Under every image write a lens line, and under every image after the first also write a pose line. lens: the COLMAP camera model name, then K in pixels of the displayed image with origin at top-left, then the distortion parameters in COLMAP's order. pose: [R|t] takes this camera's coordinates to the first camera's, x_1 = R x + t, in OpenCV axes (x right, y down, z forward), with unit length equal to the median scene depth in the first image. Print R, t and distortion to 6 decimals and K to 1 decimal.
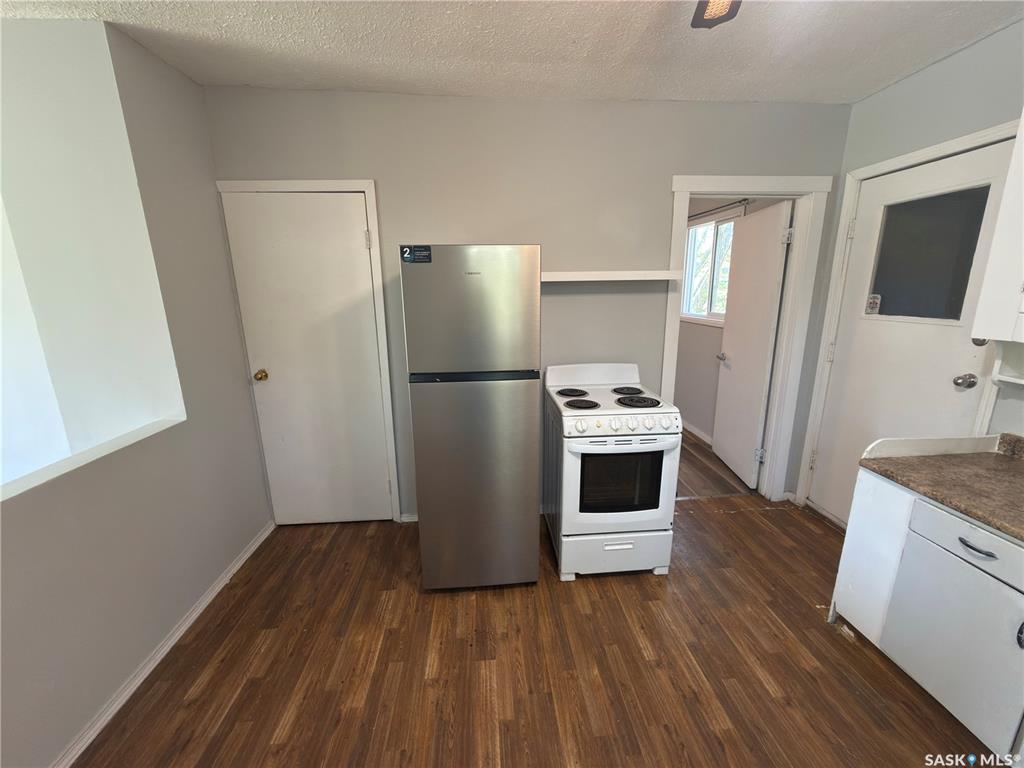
lens RADIAL K [[407.1, 0, 511.4], [0, 407.1, 383.4], [0, 0, 1]] dist [0.000383, -0.000005]
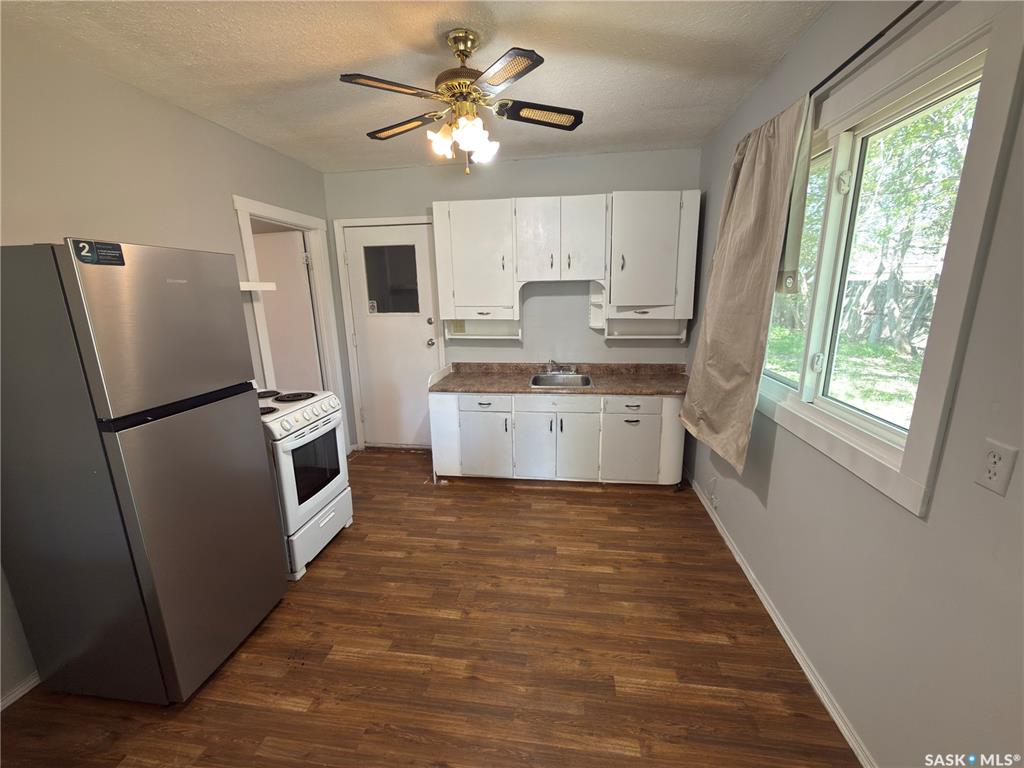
lens RADIAL K [[407.1, 0, 514.8], [0, 407.1, 382.8], [0, 0, 1]] dist [0.000383, -0.000005]
pose [[0.214848, -0.207424, 0.954367, -0.759812], [0.234115, 0.959633, 0.155864, -0.032261], [-0.948172, 0.189945, 0.254736, 0.143376]]
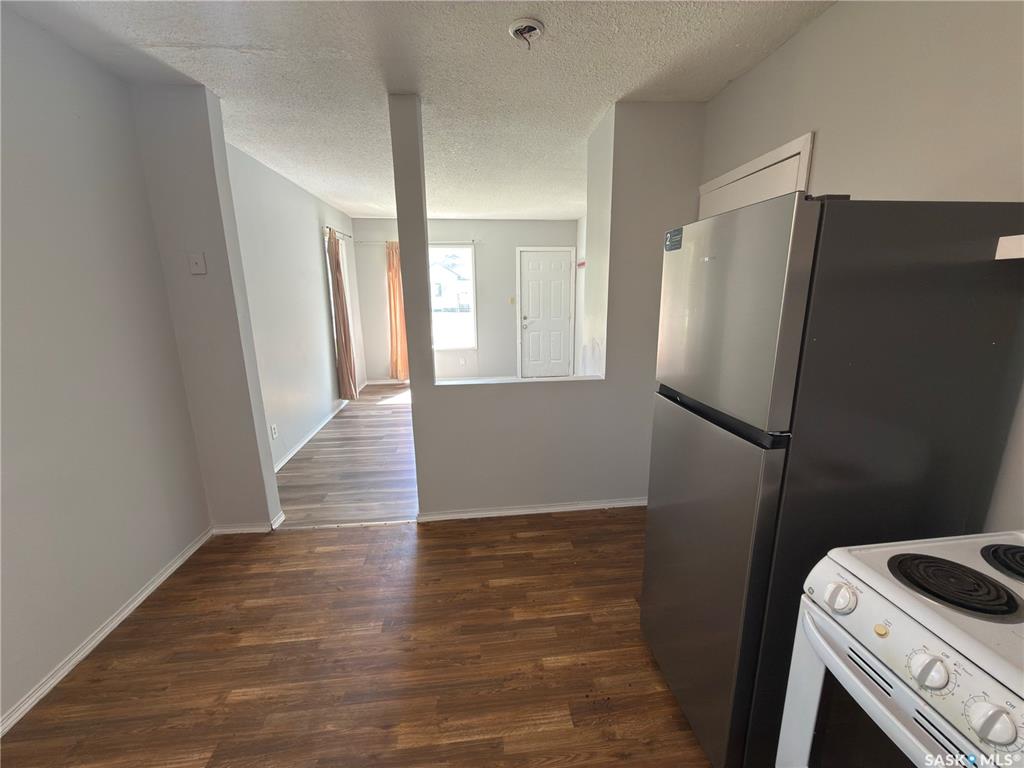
lens RADIAL K [[407.1, 0, 511.8], [0, 407.1, 382.8], [0, 0, 1]] dist [0.000383, -0.000005]
pose [[0.032390, 0.231802, -0.972224, 0.569749], [-0.214191, 0.951745, 0.219783, -0.142861], [0.976255, 0.201123, 0.080476, 0.625353]]
